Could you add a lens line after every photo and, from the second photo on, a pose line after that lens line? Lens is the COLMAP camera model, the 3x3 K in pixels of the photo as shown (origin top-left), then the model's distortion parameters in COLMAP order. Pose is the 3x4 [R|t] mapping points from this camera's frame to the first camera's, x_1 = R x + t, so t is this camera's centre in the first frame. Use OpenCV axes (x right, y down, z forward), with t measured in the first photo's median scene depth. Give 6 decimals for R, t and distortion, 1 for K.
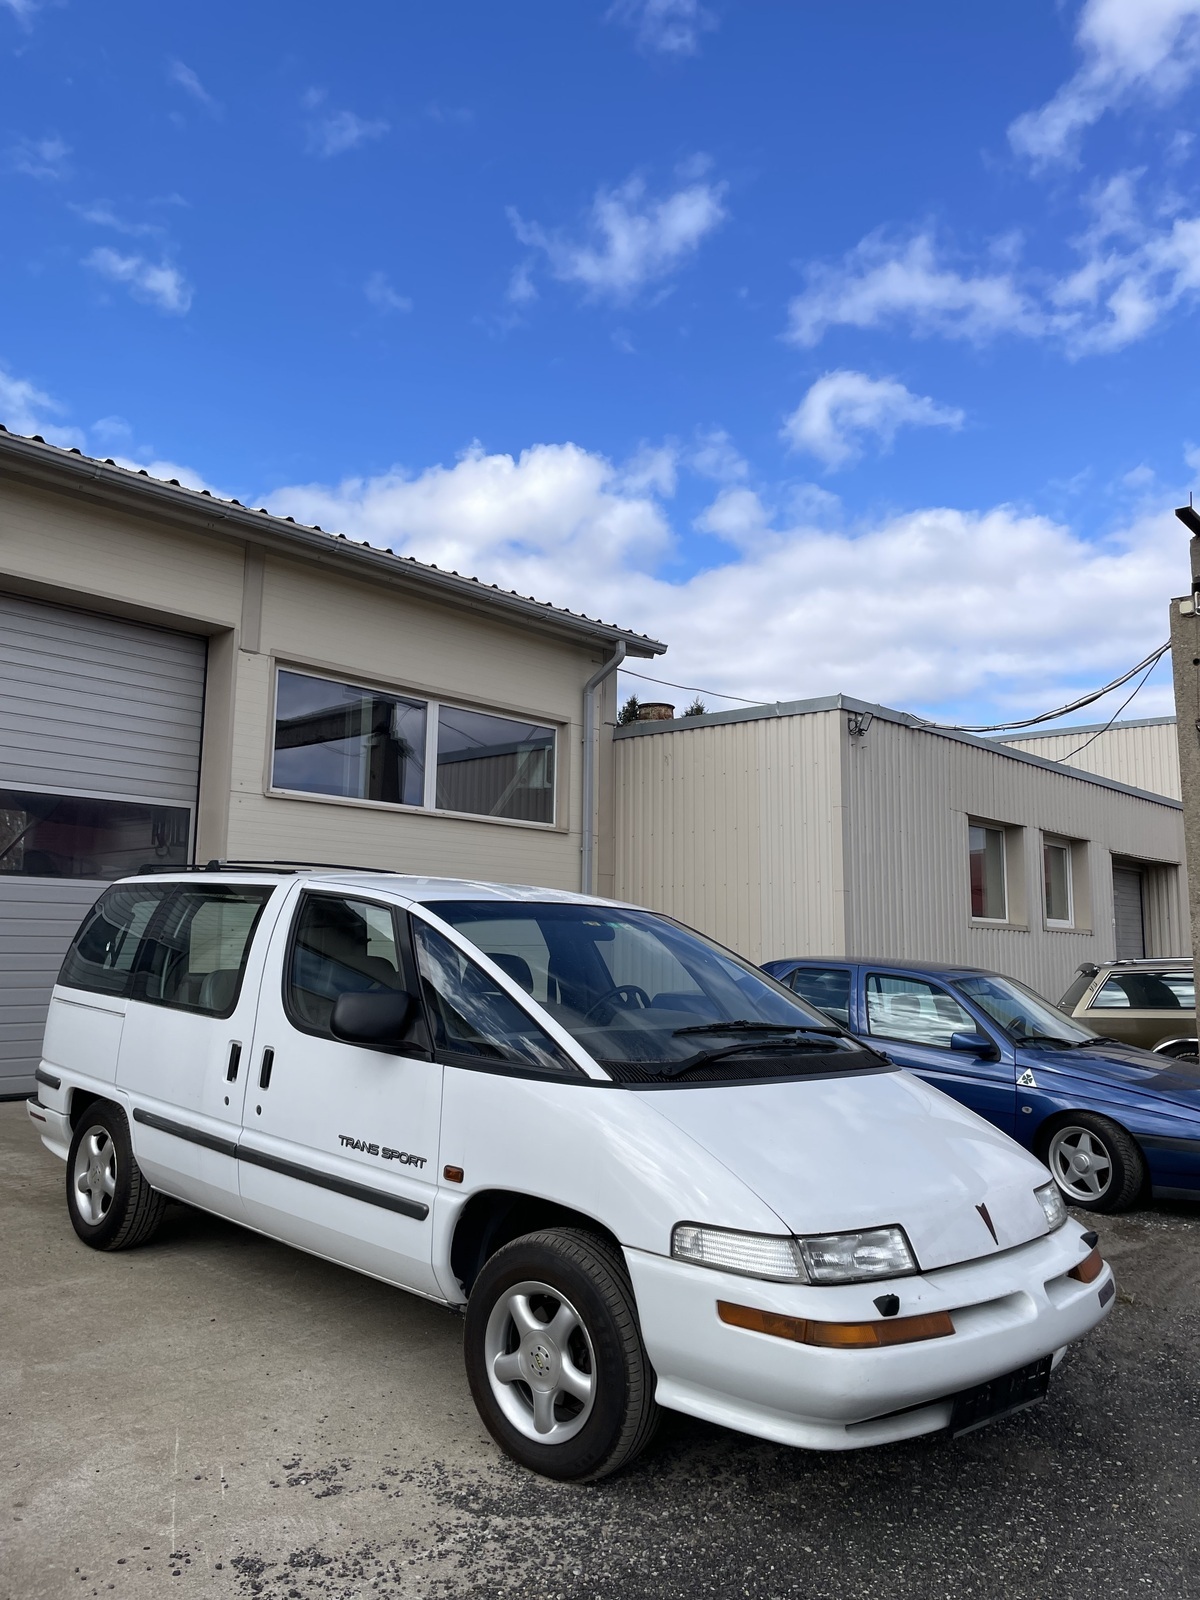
lens RADIAL K [[1208.6, 0, 602.6], [0, 1208.6, 797.1], [0, 0, 1]] dist [0.096644, -0.123574]
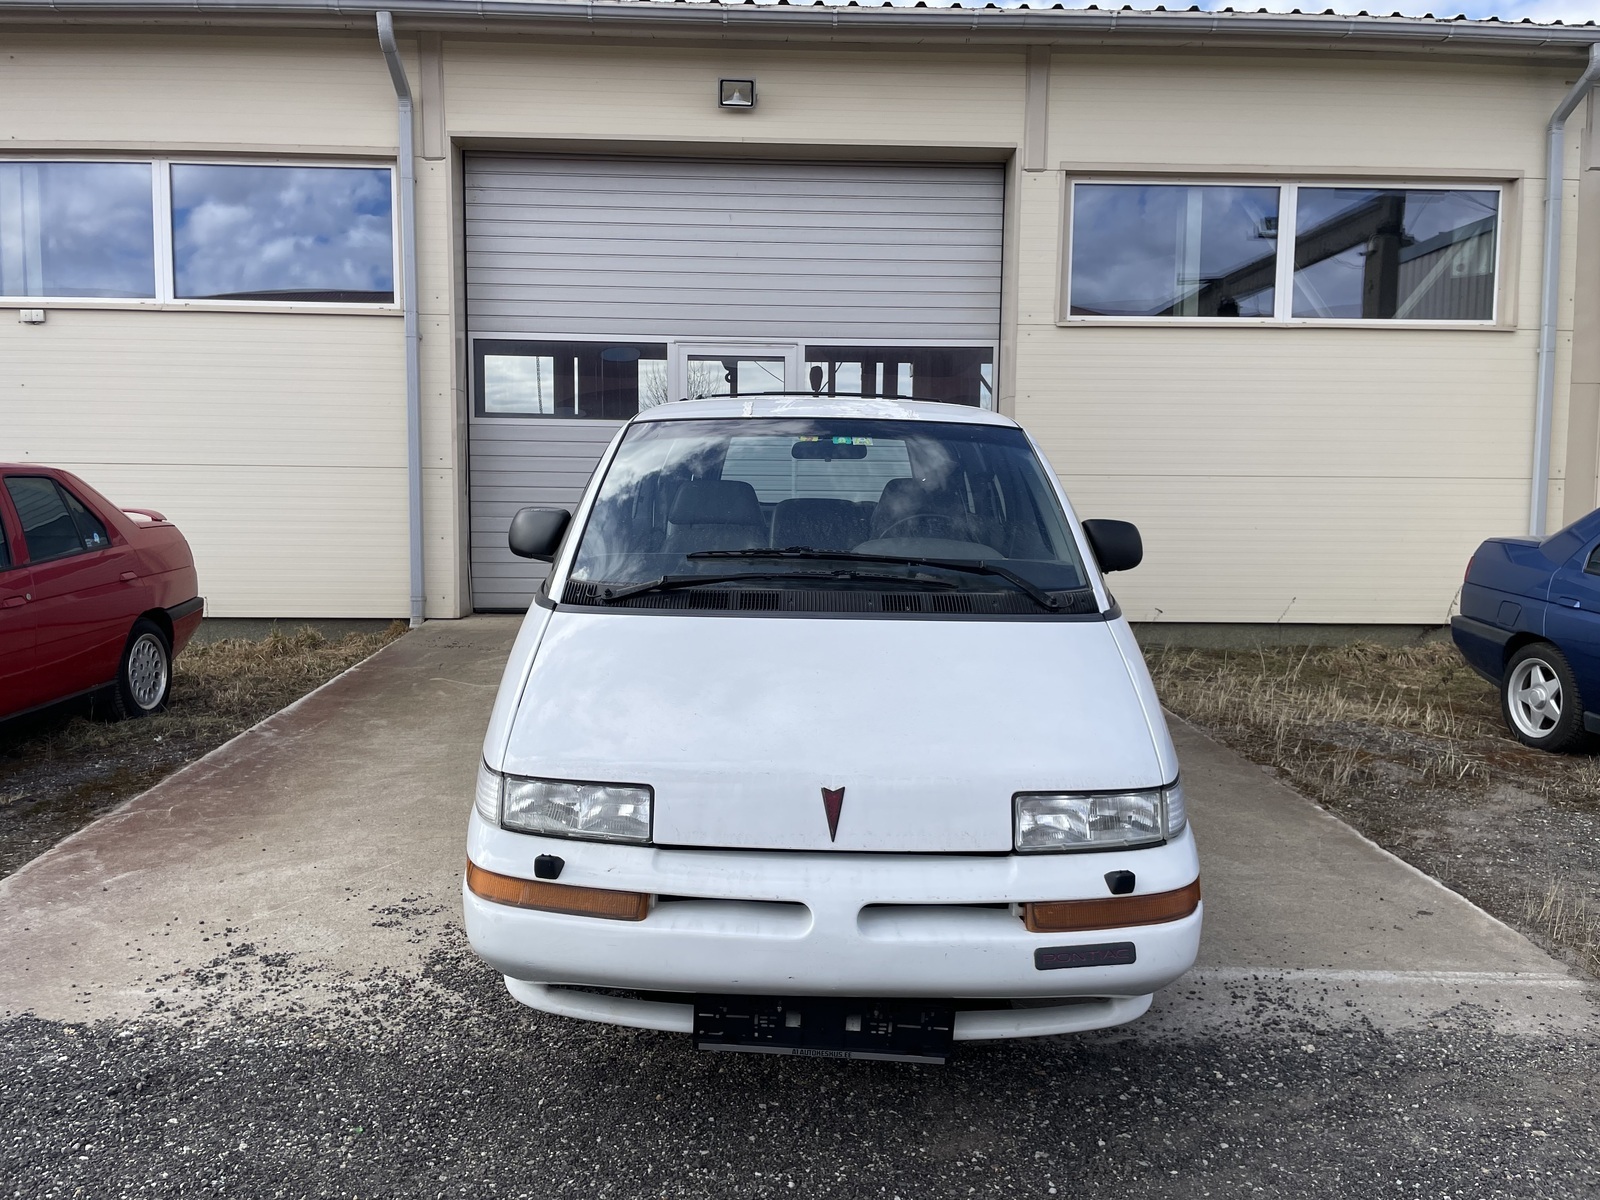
lens RADIAL K [[1202.3, 0, 793.4], [0, 1202.3, 599.2], [0, 0, 1]] dist [0.078284, -0.096804]
pose [[0.694324, 0.054230, -0.717617, 0.708673], [0.093564, 0.981891, 0.164728, 0.088354], [0.713555, -0.181517, 0.676676, 0.454220]]
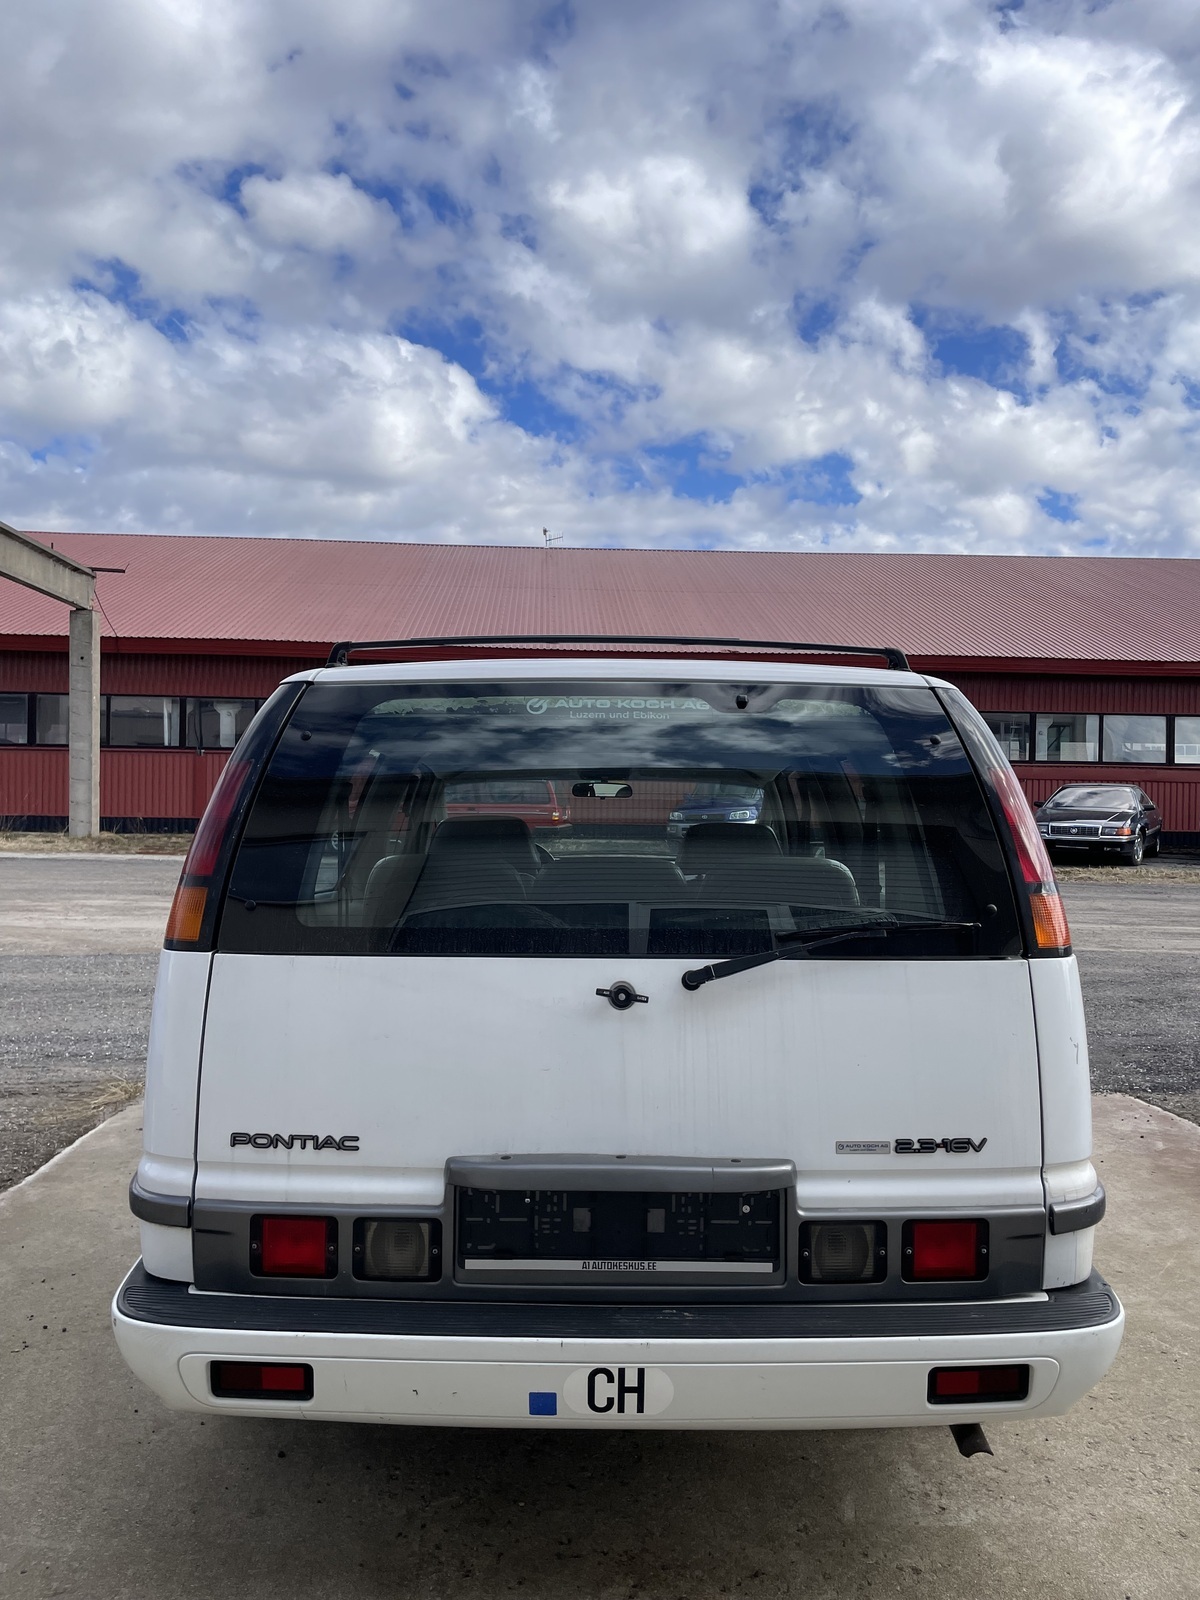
lens RADIAL K [[1213.2, 0, 600.5], [0, 1213.2, 807.2], [0, 0, 1]] dist [0.098484, -0.126250]
pose [[-0.710800, -0.045387, 0.701928, -0.922492], [-0.119108, 0.991271, -0.056517, 0.227248], [-0.693236, -0.123778, -0.710002, 2.115338]]
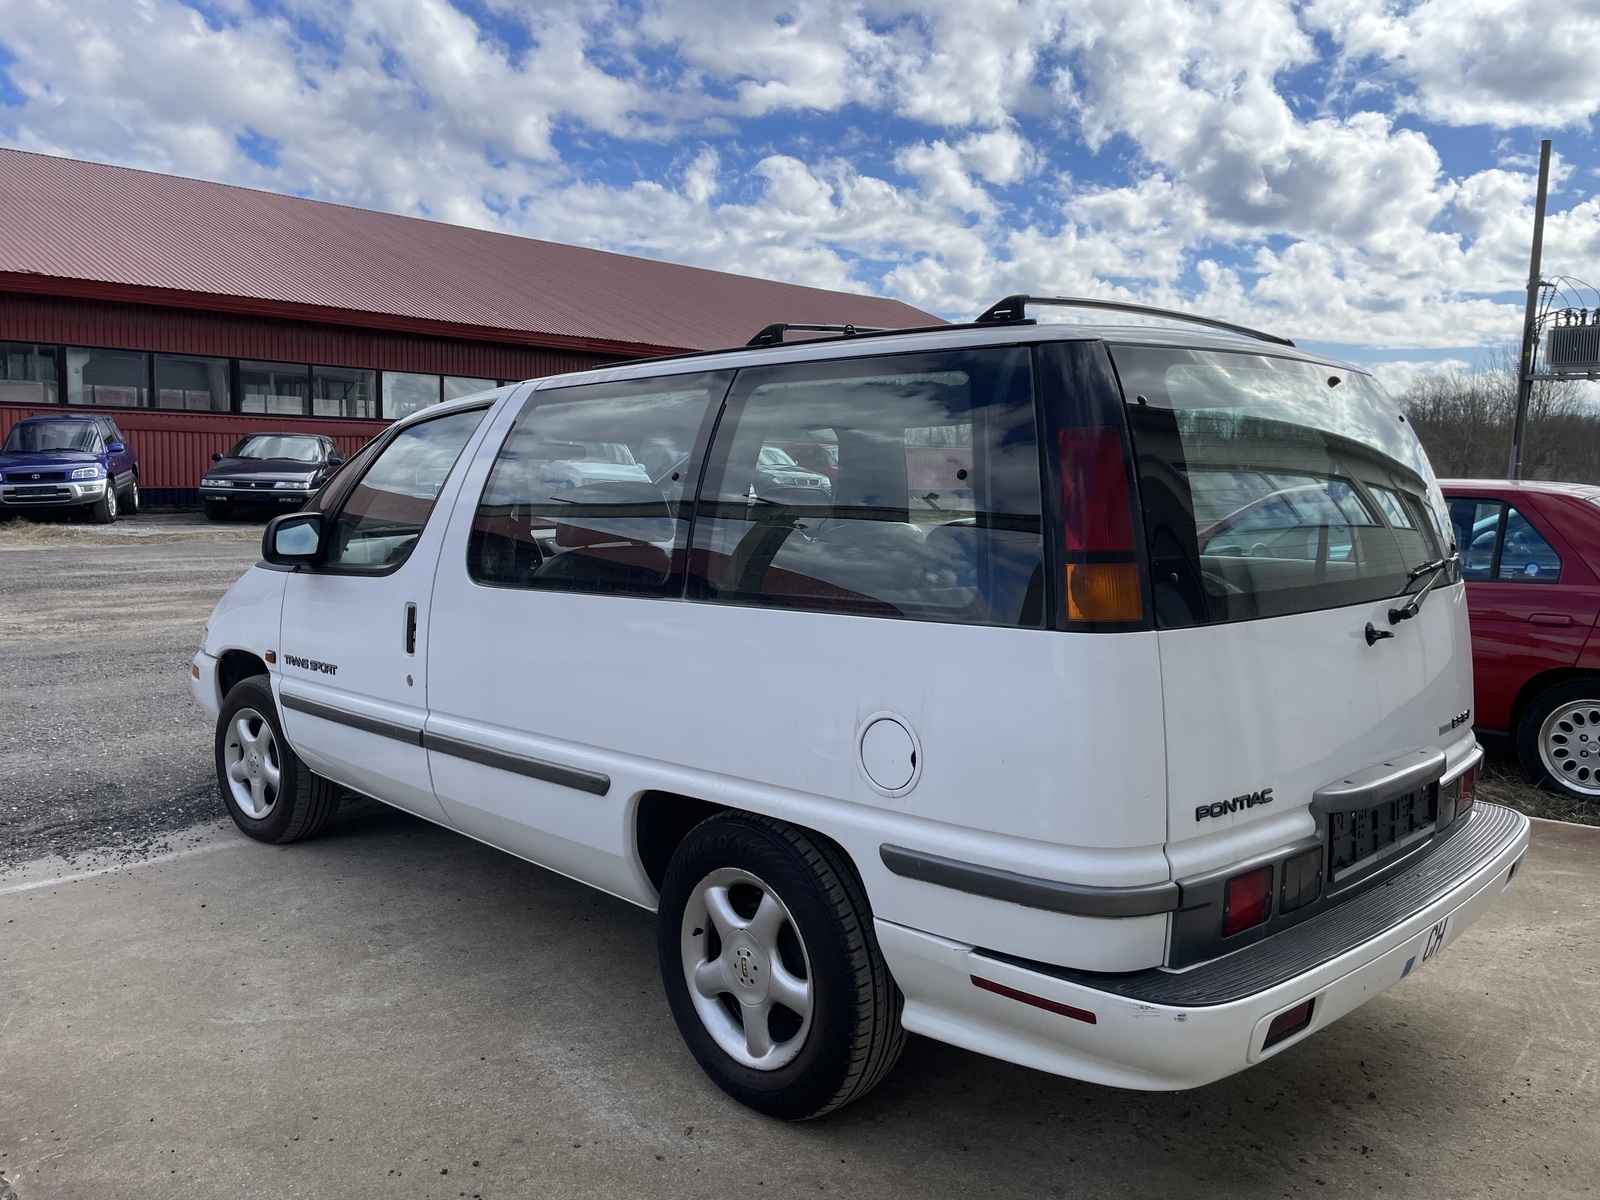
lens RADIAL K [[1208.6, 0, 771.6], [0, 1208.6, 572.7], [0, 0, 1]] dist [0.096644, -0.123574]
pose [[-0.998635, -0.041948, 0.031122, -0.277281], [-0.042907, 0.998604, -0.030812, 0.278117], [-0.029786, -0.032106, -0.999041, 2.365098]]
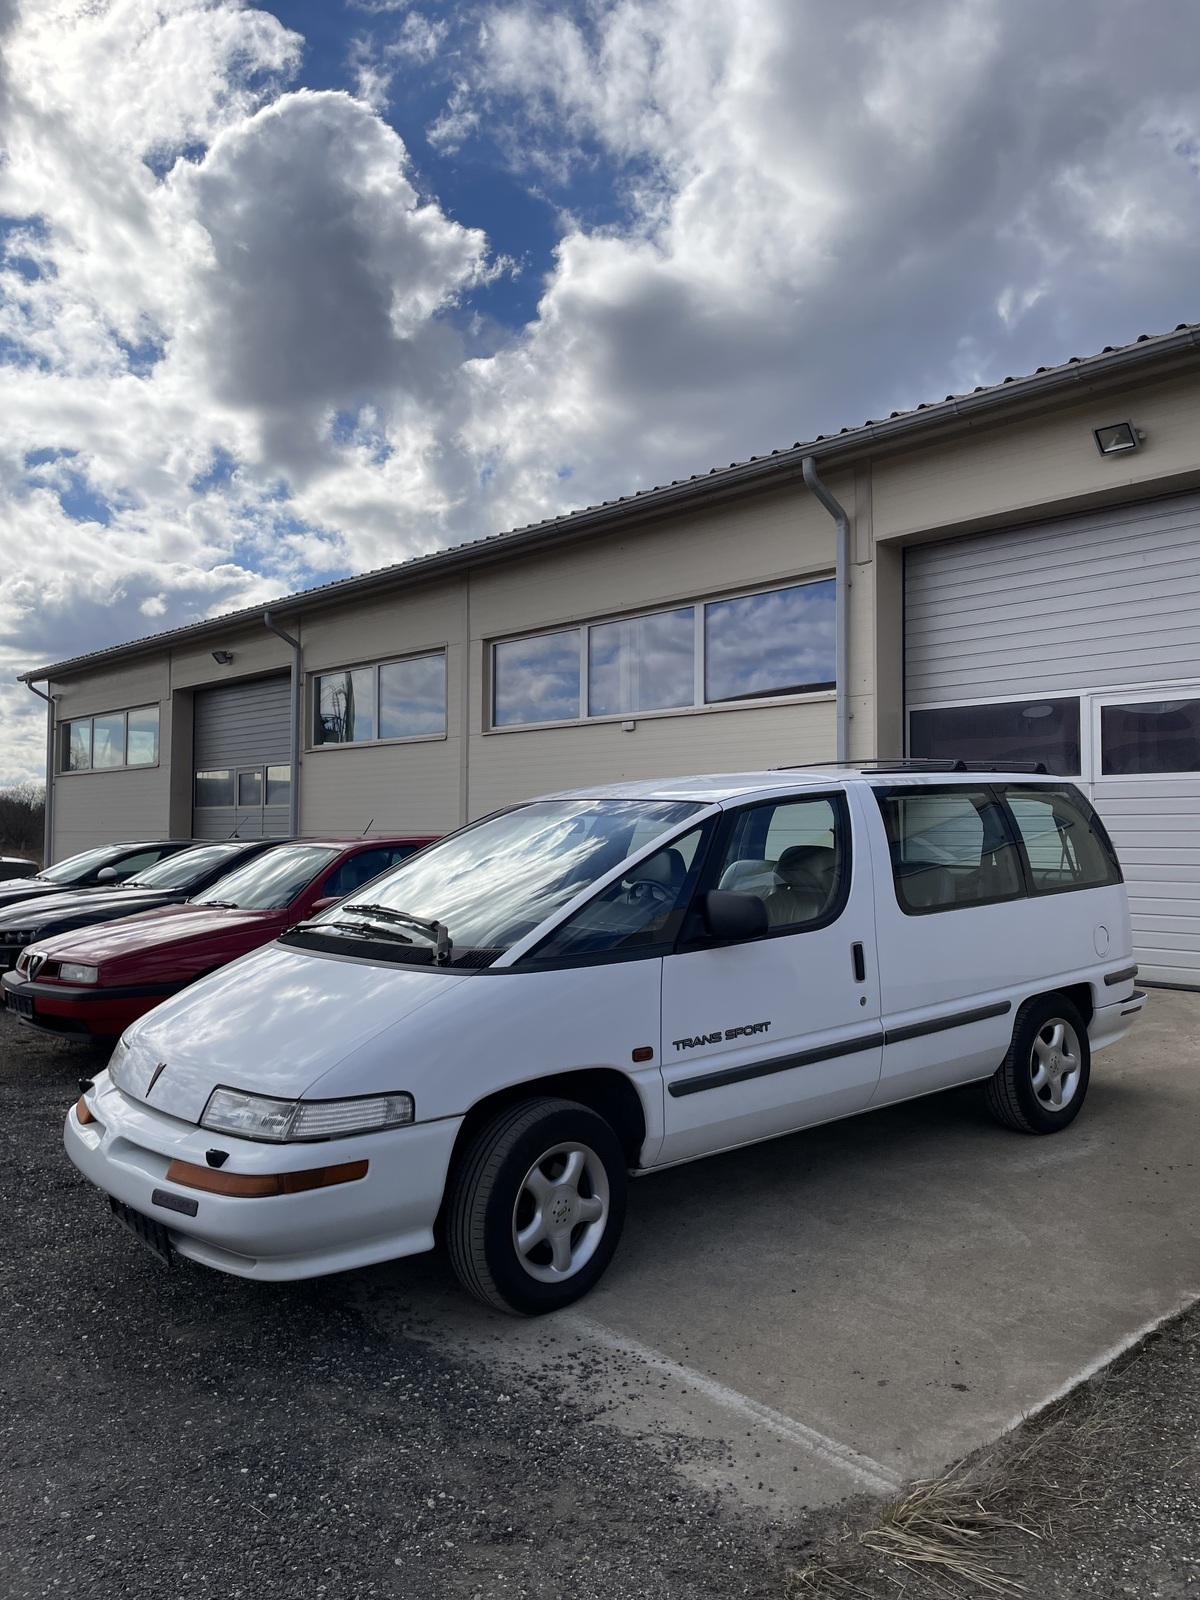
lens RADIAL K [[1202.3, 0, 610.9], [0, 1202.3, 801.7], [0, 0, 1]] dist [0.078284, -0.096804]
pose [[-0.102829, -0.043532, -0.993746, 1.218914], [0.125488, 0.990492, -0.056375, 0.184911], [0.986752, -0.130500, -0.096388, 1.362623]]
